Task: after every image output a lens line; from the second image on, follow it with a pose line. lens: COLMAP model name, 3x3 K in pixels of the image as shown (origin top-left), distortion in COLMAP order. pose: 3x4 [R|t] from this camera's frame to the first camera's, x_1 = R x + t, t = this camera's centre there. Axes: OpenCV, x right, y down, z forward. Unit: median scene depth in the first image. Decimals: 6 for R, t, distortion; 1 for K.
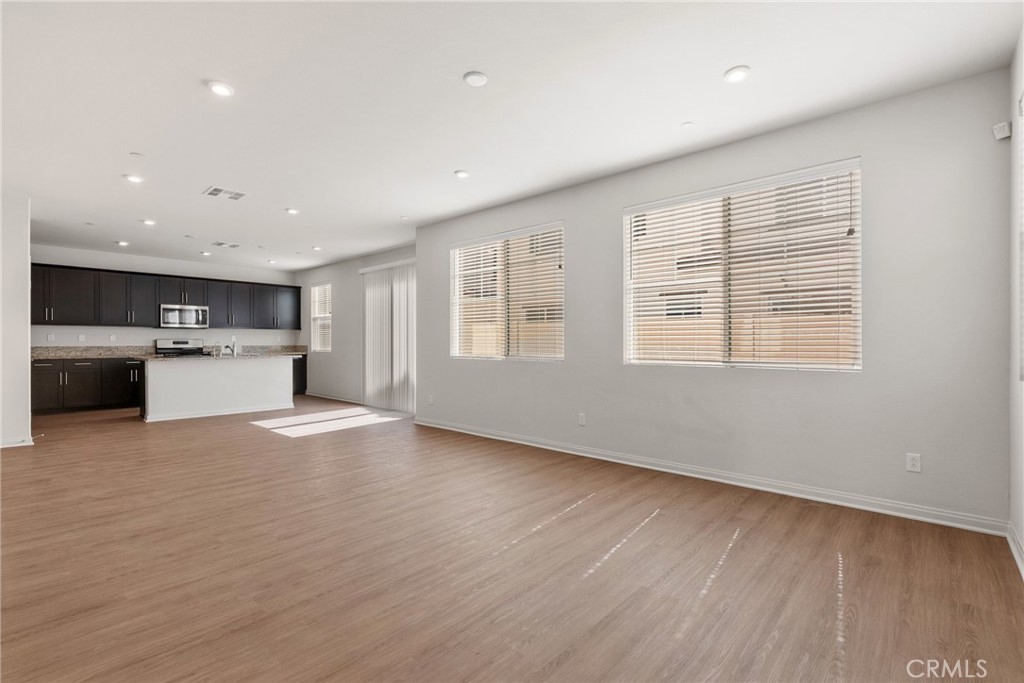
lens RADIAL K [[465.8, 0, 505.8], [0, 465.8, 341.8], [0, 0, 1]] dist [0.000409, -0.000063]
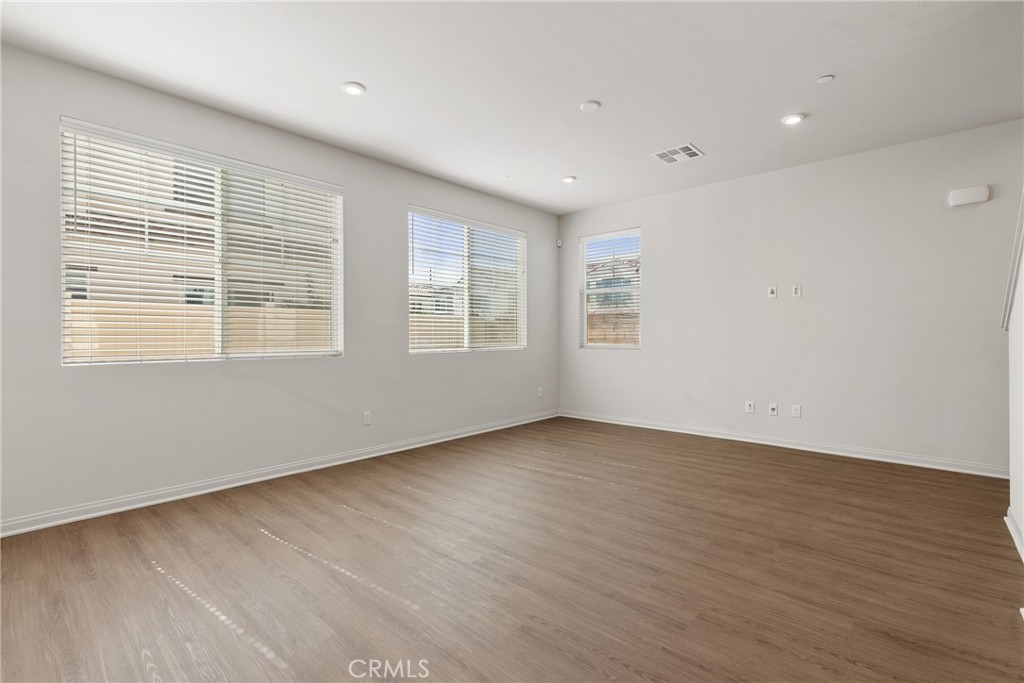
lens RADIAL K [[462.8, 0, 511.8], [0, 462.8, 306.4], [0, 0, 1]] dist [-0.000889, 0.000264]
pose [[-0.010036, 0.062878, 0.997971, -1.510155], [0.000467, 0.998021, -0.062877, 0.011367], [-0.999950, -0.000165, -0.010045, 1.455719]]
